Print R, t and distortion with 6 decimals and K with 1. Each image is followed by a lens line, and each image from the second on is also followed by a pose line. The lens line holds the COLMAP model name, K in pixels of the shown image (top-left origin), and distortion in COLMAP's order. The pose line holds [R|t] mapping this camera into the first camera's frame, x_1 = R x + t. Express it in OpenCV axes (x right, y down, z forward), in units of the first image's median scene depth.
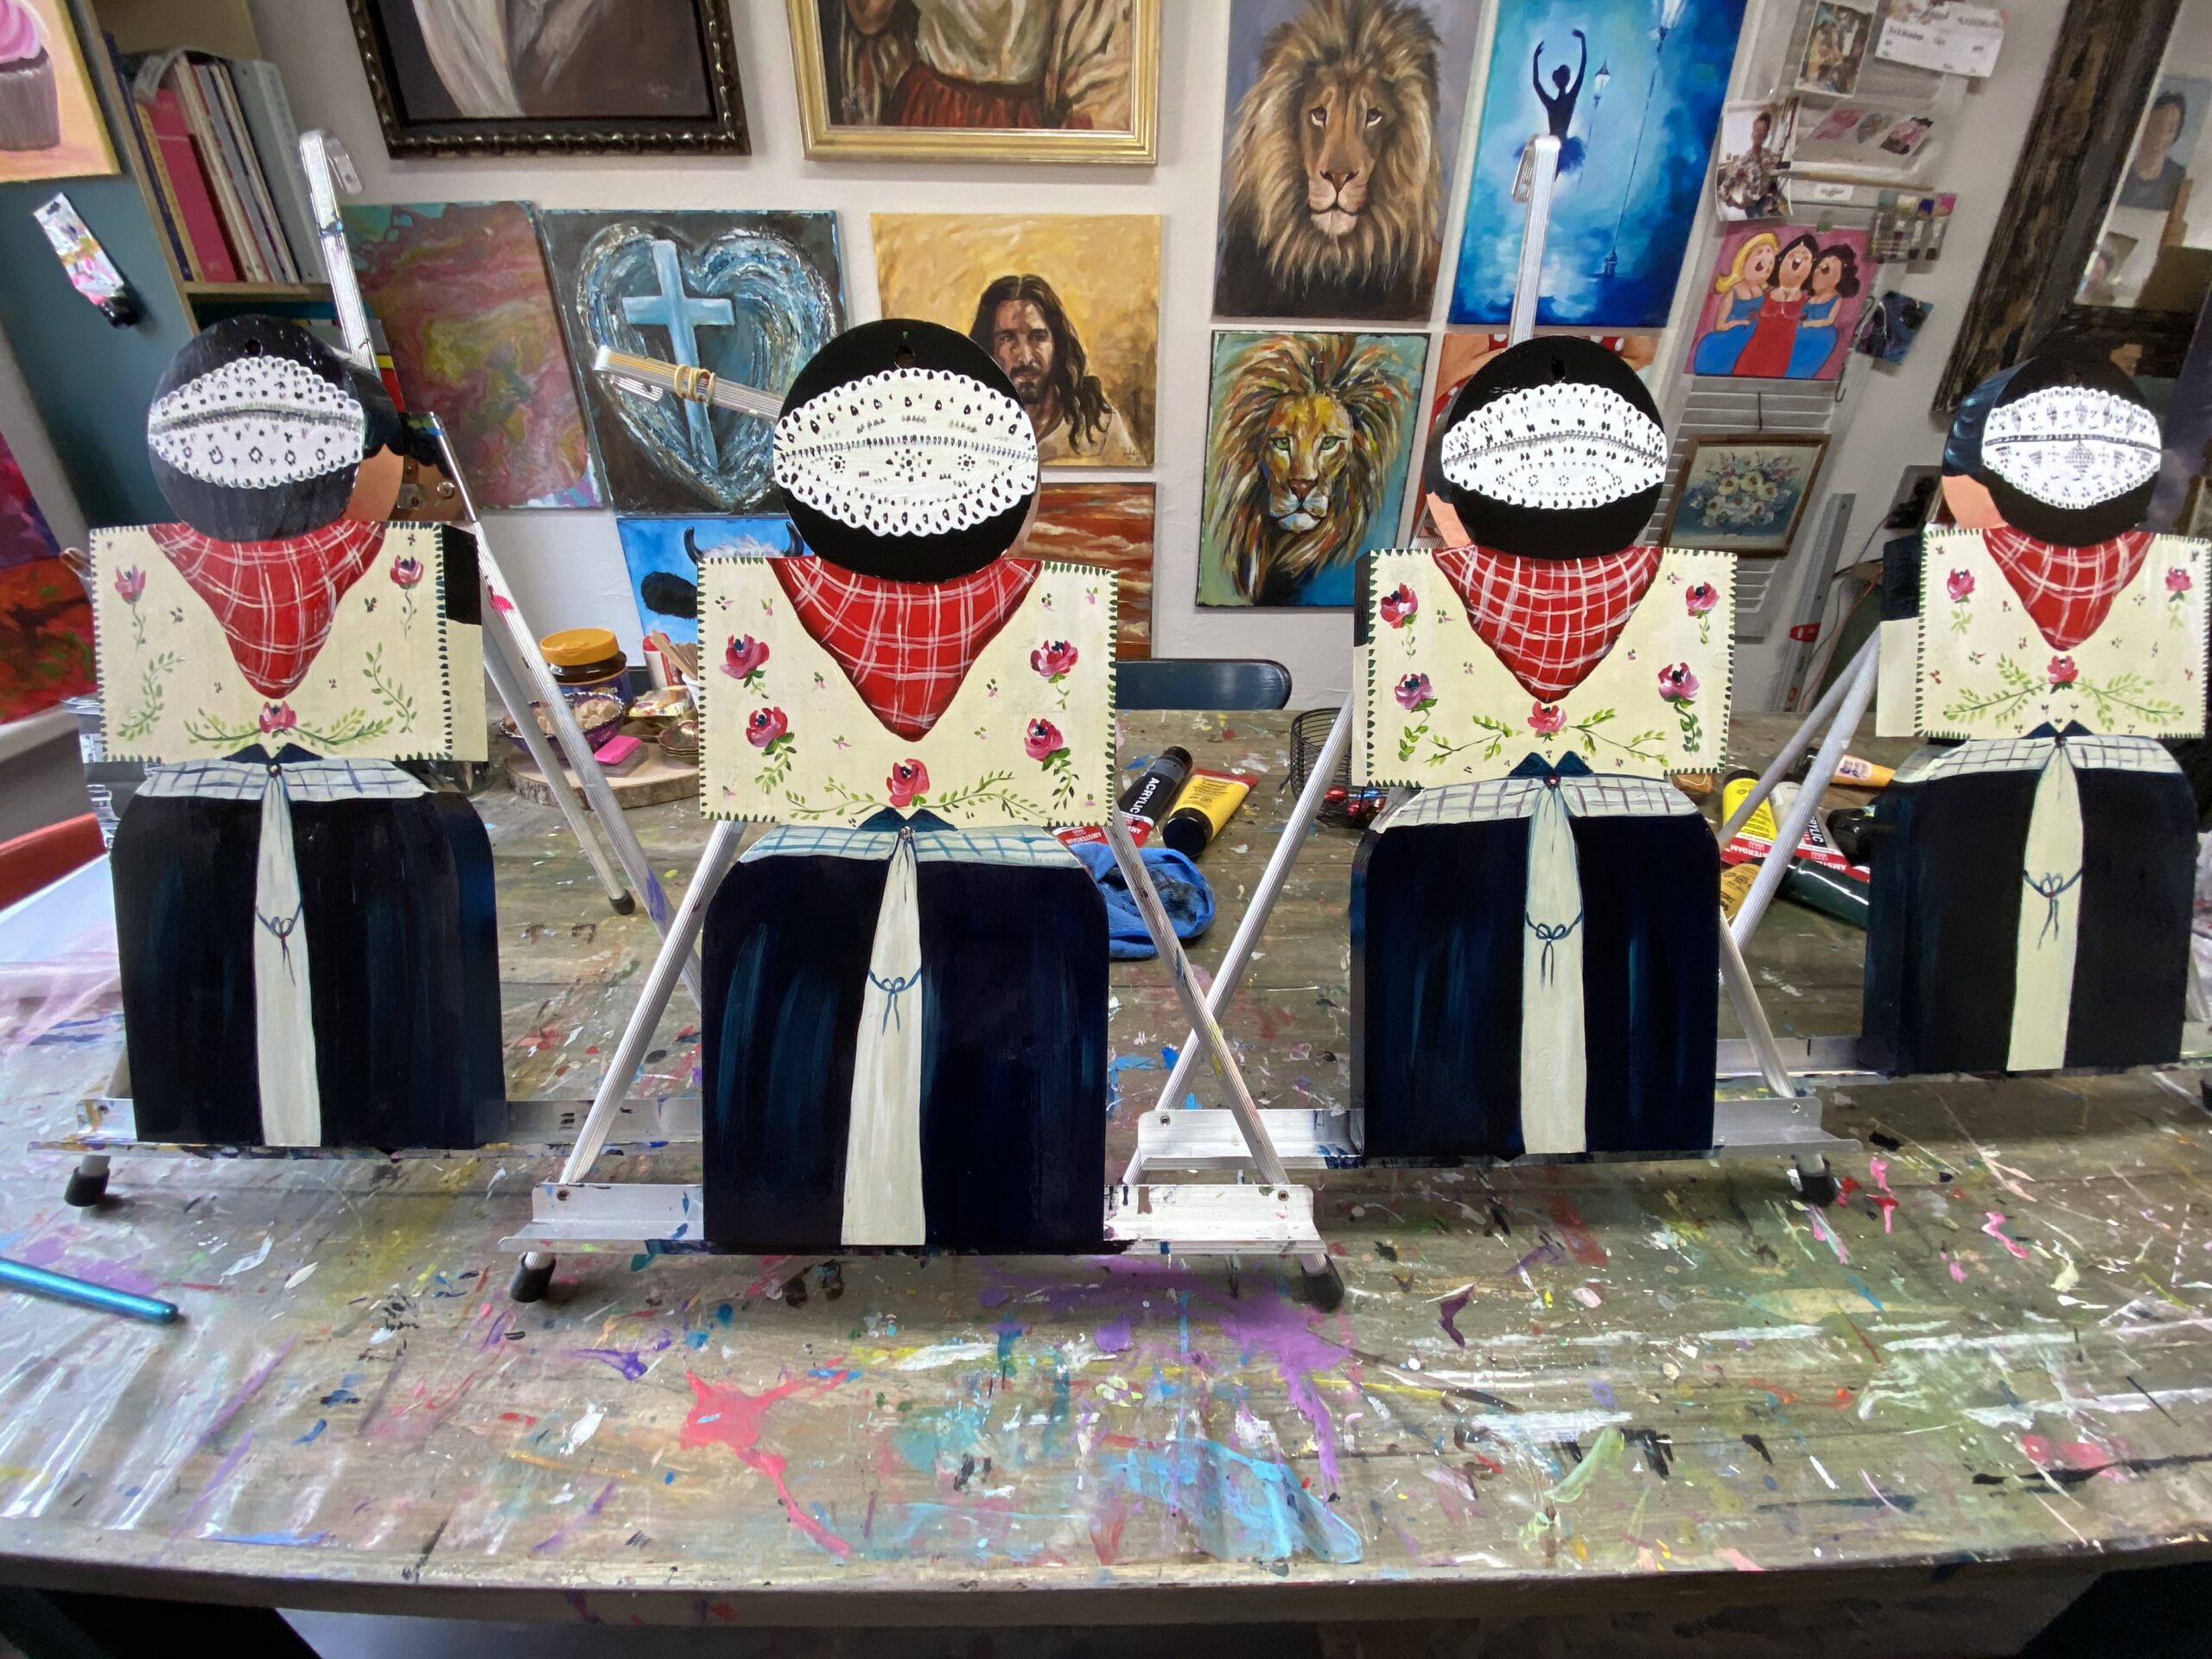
lens RADIAL K [[886.1, 0, 1103.4], [0, 886.1, 848.3], [0, 0, 1]] dist [-0.005021, -0.003980]
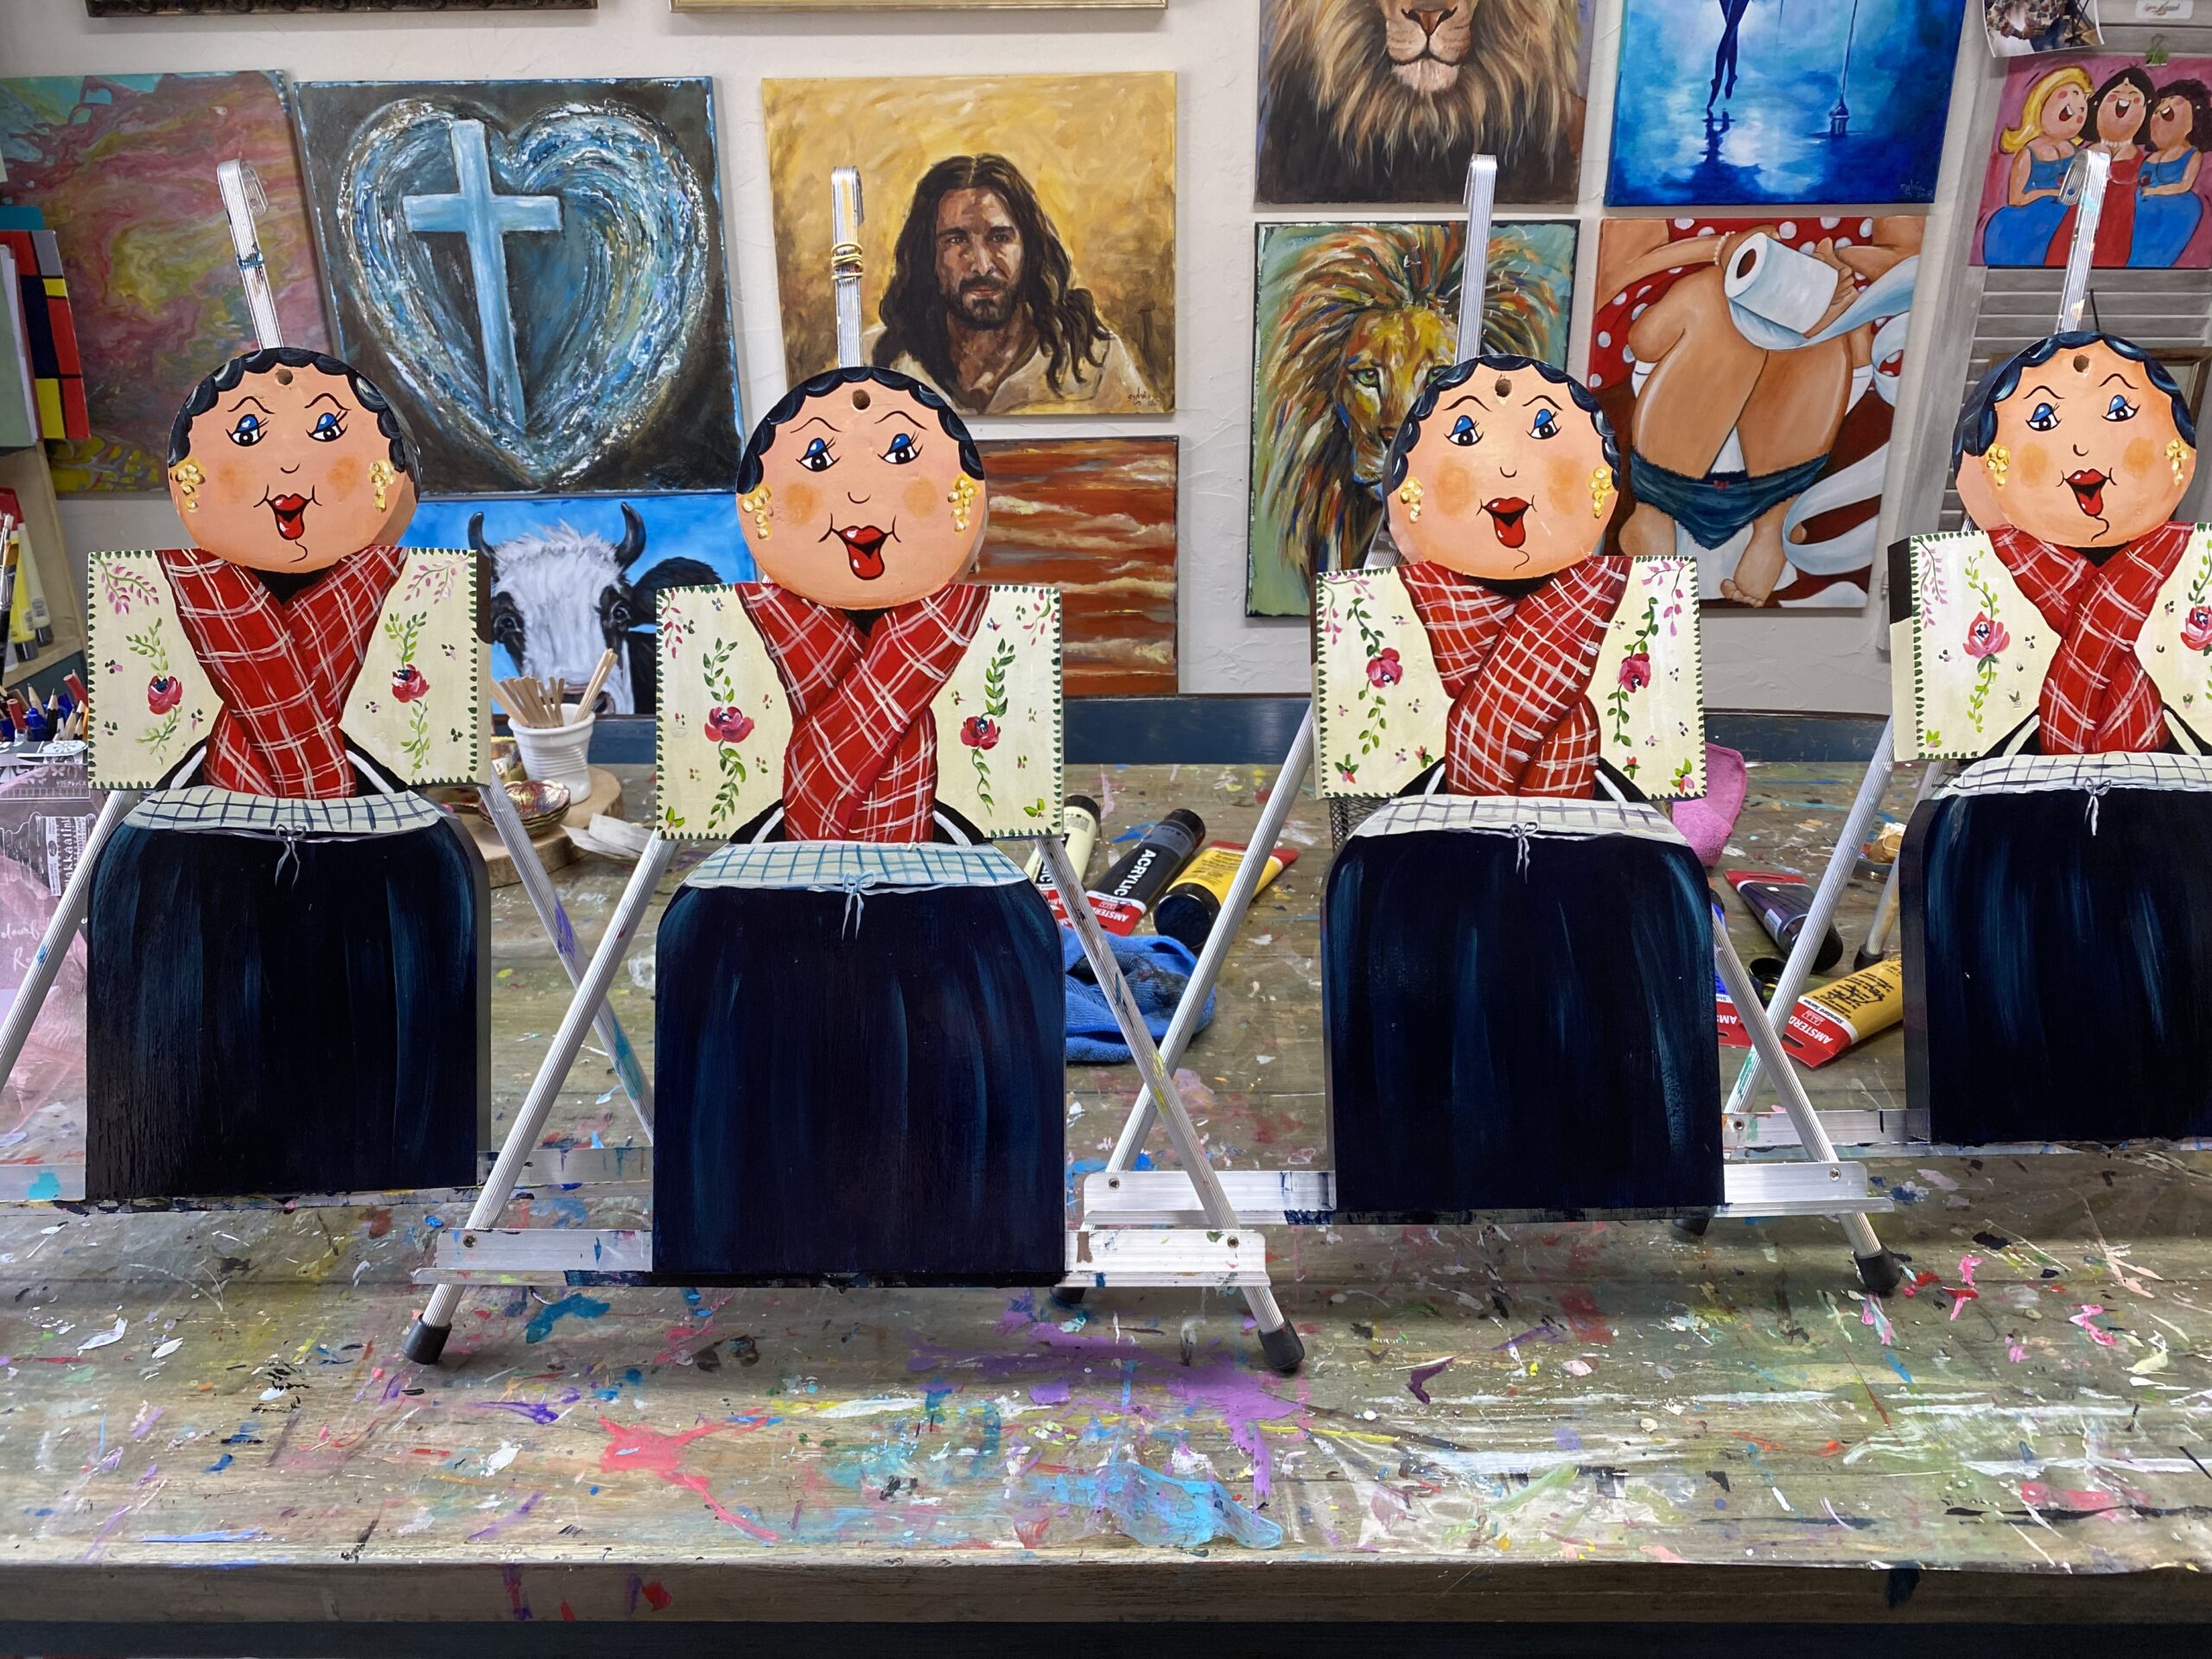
lens RADIAL K [[1672.6, 0, 1110.6], [0, 1672.6, 829.5], [0, 0, 1]] dist [-0.004226, 0.017724]
pose [[0.999794, -0.010472, -0.017403, 0.086556], [0.007976, 0.990433, -0.137761, 0.159662], [0.018679, 0.137594, 0.990313, -0.637056]]
